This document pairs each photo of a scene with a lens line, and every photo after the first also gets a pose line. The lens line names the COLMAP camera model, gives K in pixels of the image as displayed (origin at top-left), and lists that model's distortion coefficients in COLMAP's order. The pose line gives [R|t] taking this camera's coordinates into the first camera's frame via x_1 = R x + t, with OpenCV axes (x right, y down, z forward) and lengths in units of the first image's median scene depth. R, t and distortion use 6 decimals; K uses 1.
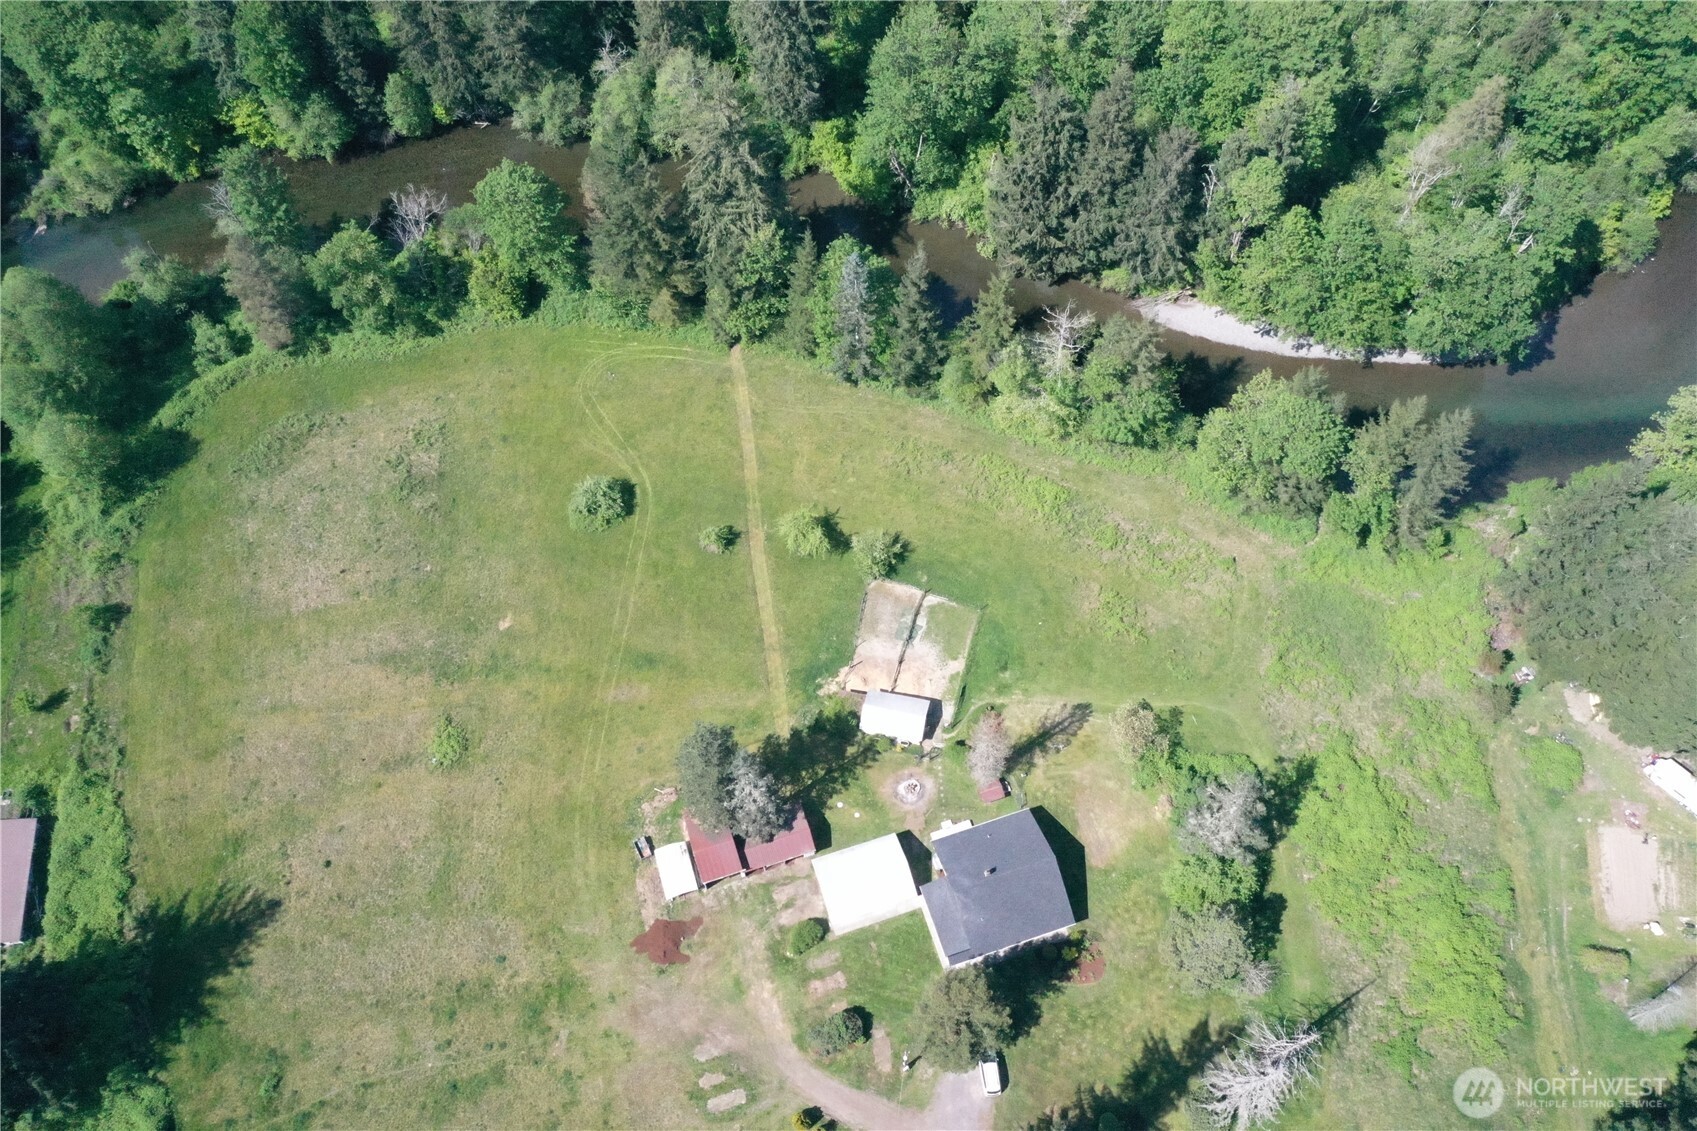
lens RADIAL K [[1345.4, 0, 861.7], [0, 1345.4, 567.3], [0, 0, 1]] dist [0.015973, 0.006542]
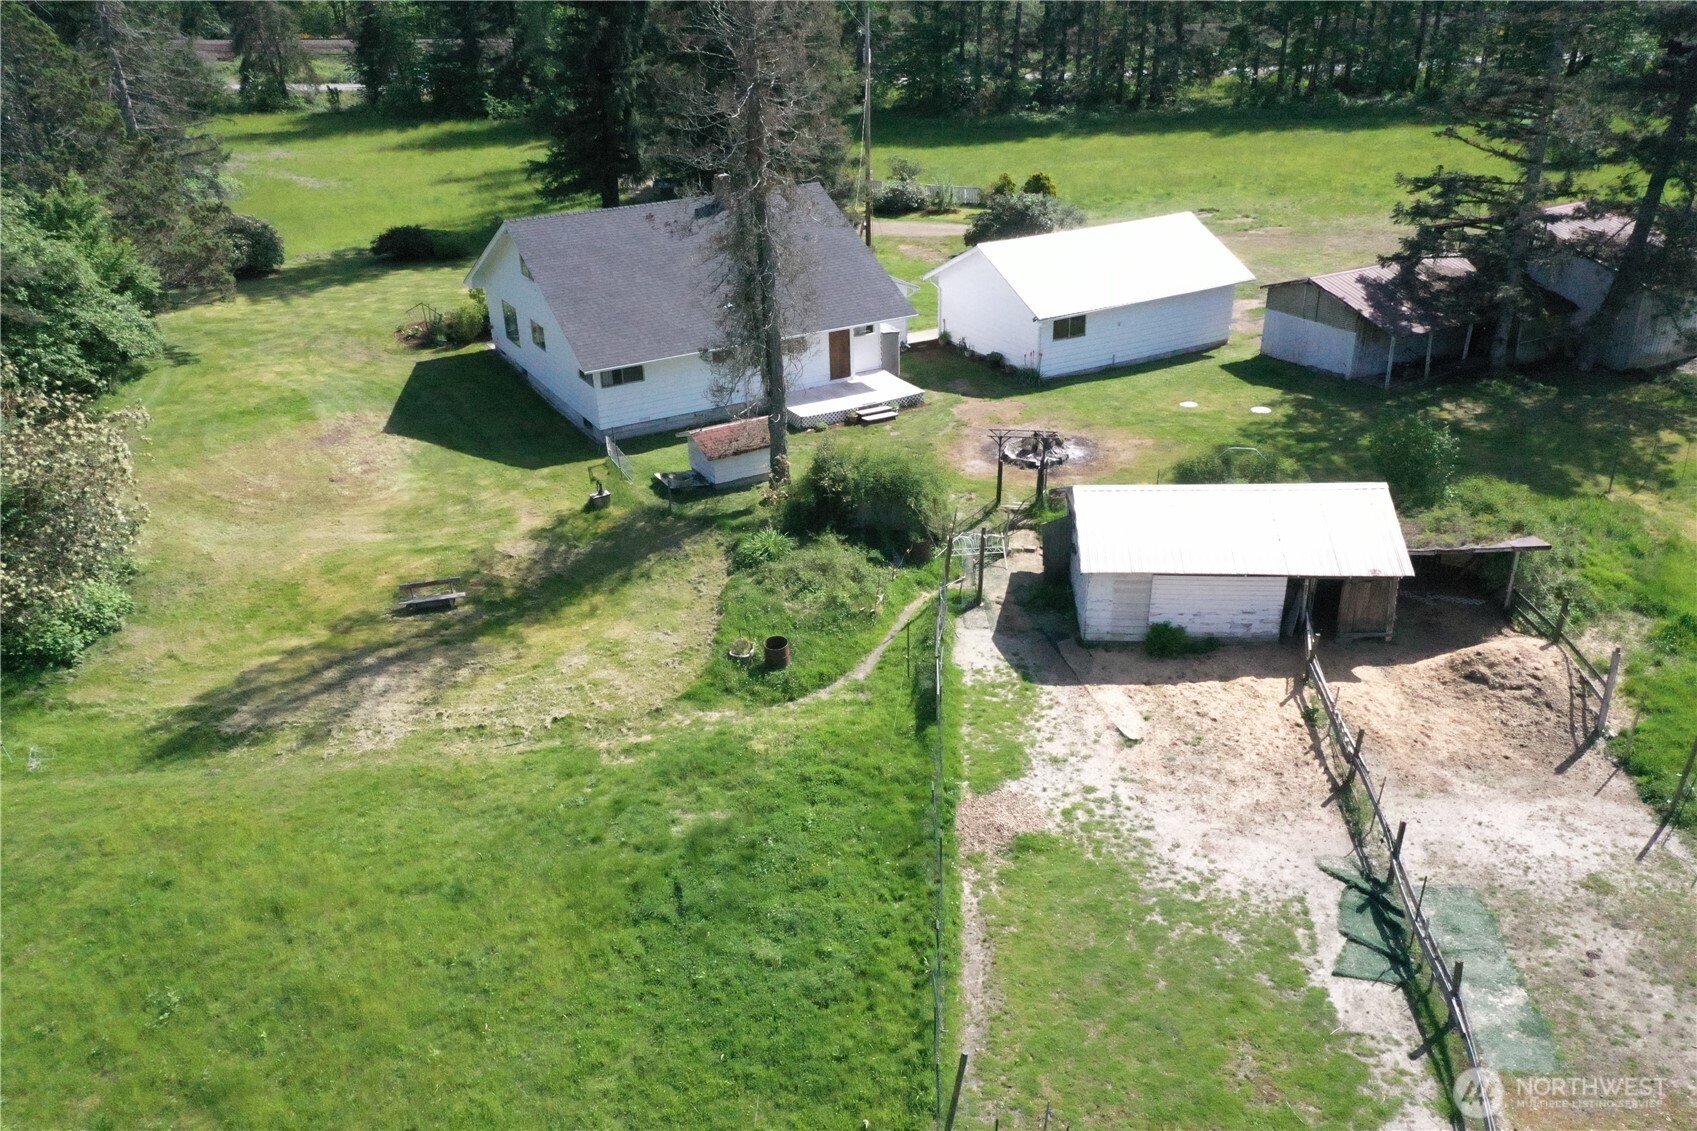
lens RADIAL K [[1345.4, 0, 849.7], [0, 1345.4, 567.3], [0, 0, 1]] dist [0.015973, 0.006542]
pose [[-0.979846, 0.118834, -0.160562, 0.109727], [-0.155945, 0.047243, 0.986635, -0.081141], [0.124831, 0.991790, -0.027759, 0.971238]]
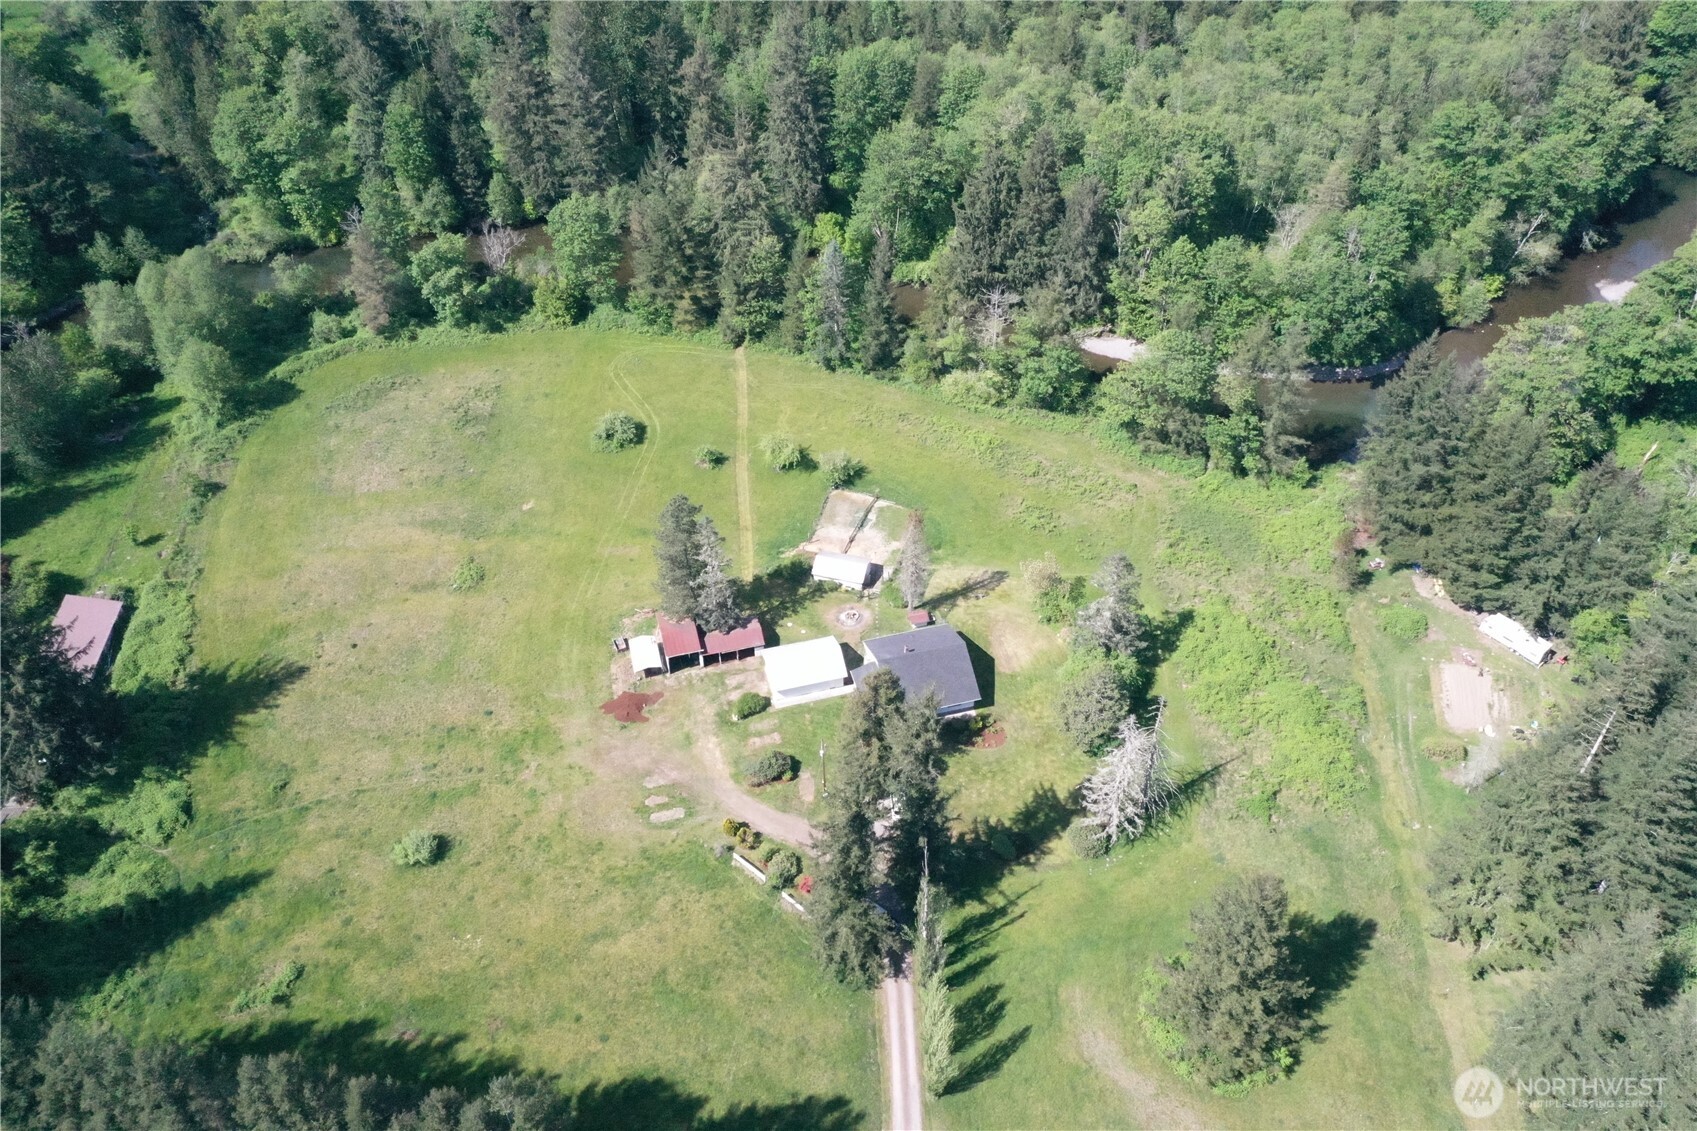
lens RADIAL K [[1345.4, 0, 860.5], [0, 1345.4, 575.0], [0, 0, 1]] dist [0.015973, 0.006542]
pose [[0.998249, 0.043745, -0.039804, 0.085637], [-0.054013, 0.948483, -0.312190, 0.471273], [0.024096, 0.313793, 0.949186, -0.122629]]
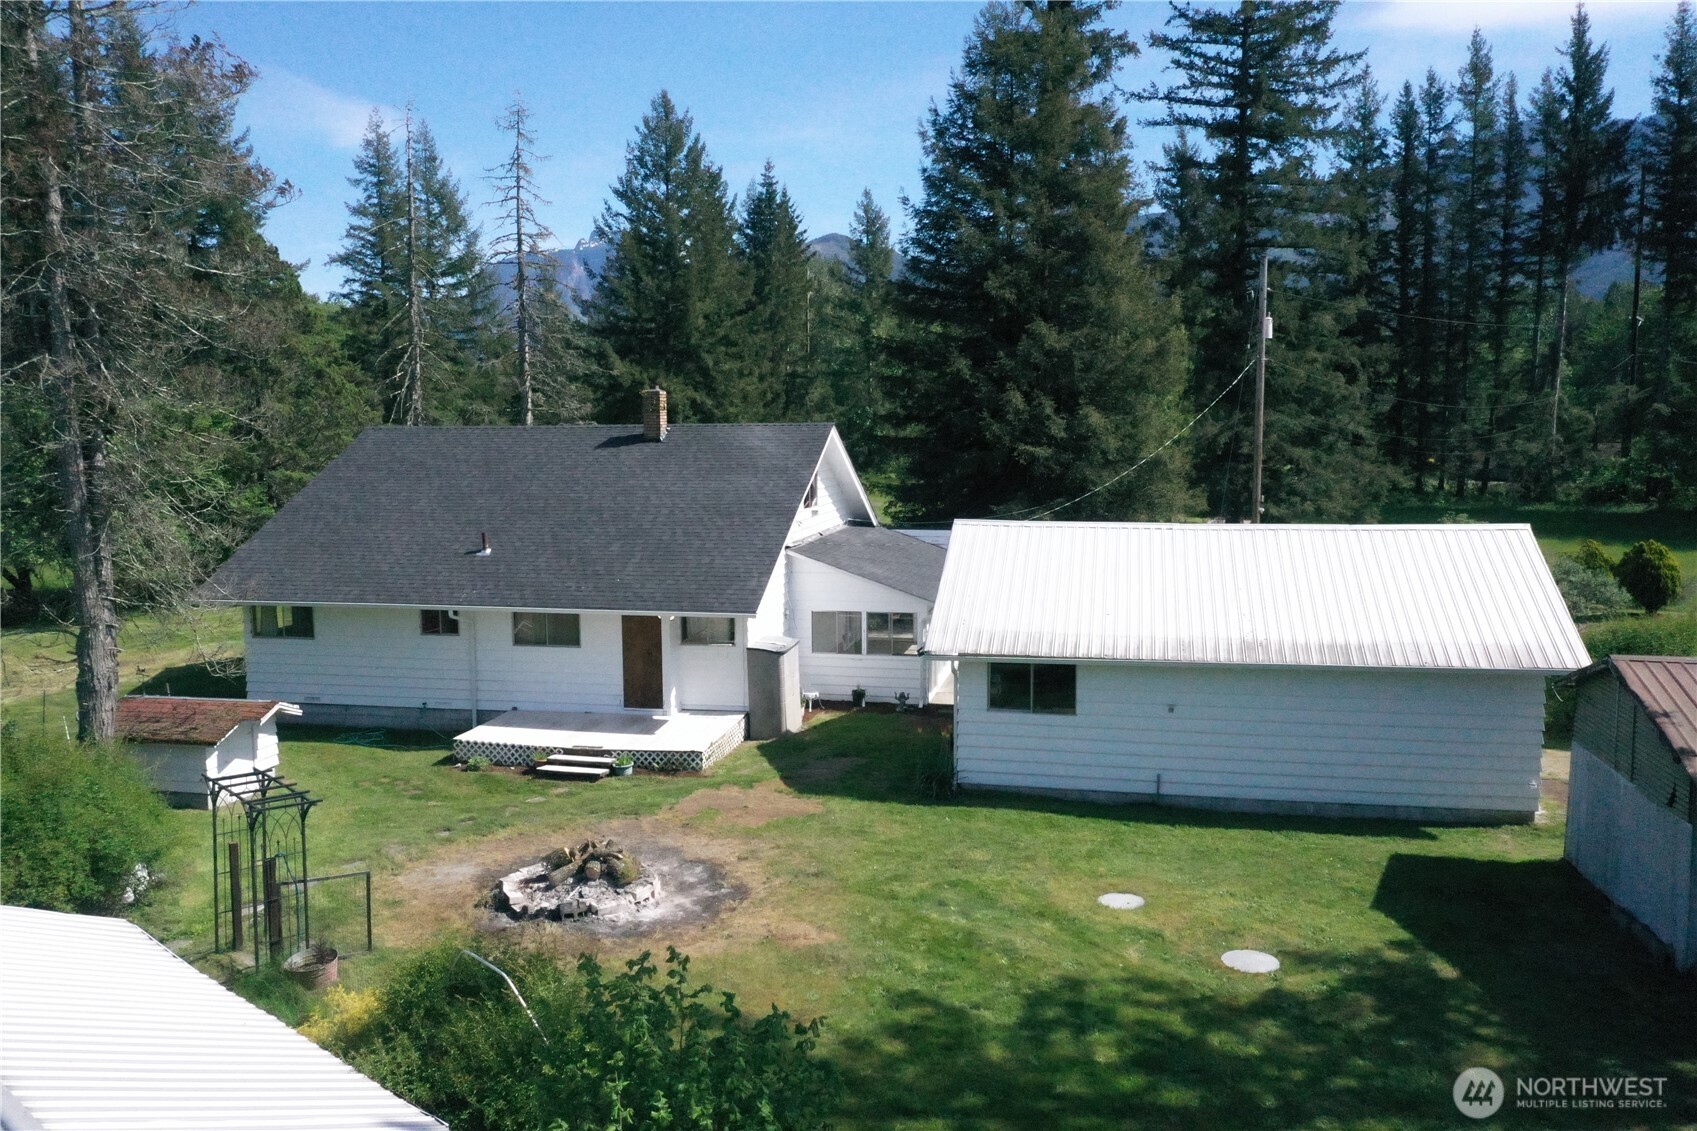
lens RADIAL K [[1343.6, 0, 862.2], [0, 1343.6, 562.8], [0, 0, 1]] dist [0.007880, -0.000543]
pose [[-0.866590, -0.034388, 0.497834, -0.038006], [0.450237, 0.376327, 0.809731, 0.068068], [-0.215193, 0.925849, -0.310639, 0.952515]]
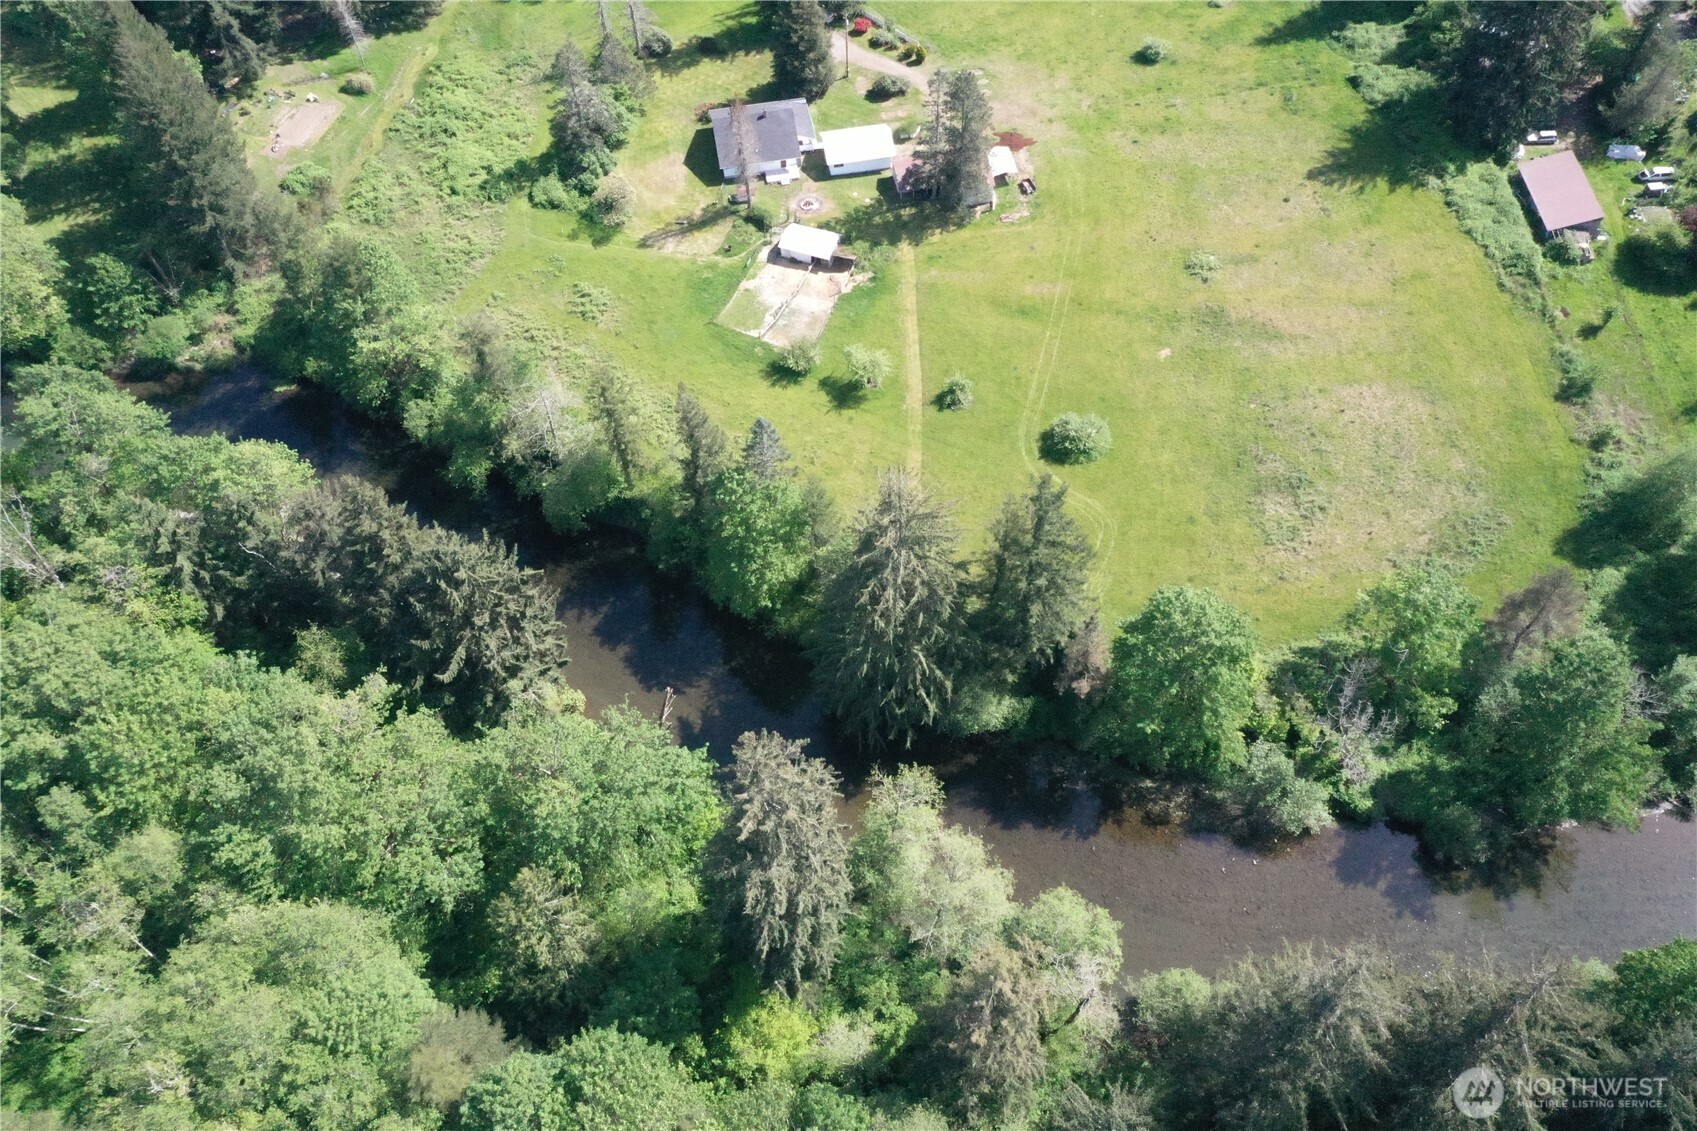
lens RADIAL K [[1345.4, 0, 847.5], [0, 1345.4, 564.3], [0, 0, 1]] dist [0.015973, 0.006542]
pose [[-0.988372, -0.091135, 0.121721, -0.168305], [0.149824, -0.446964, 0.881916, -0.998267], [-0.025969, 0.889897, 0.455421, 0.694701]]
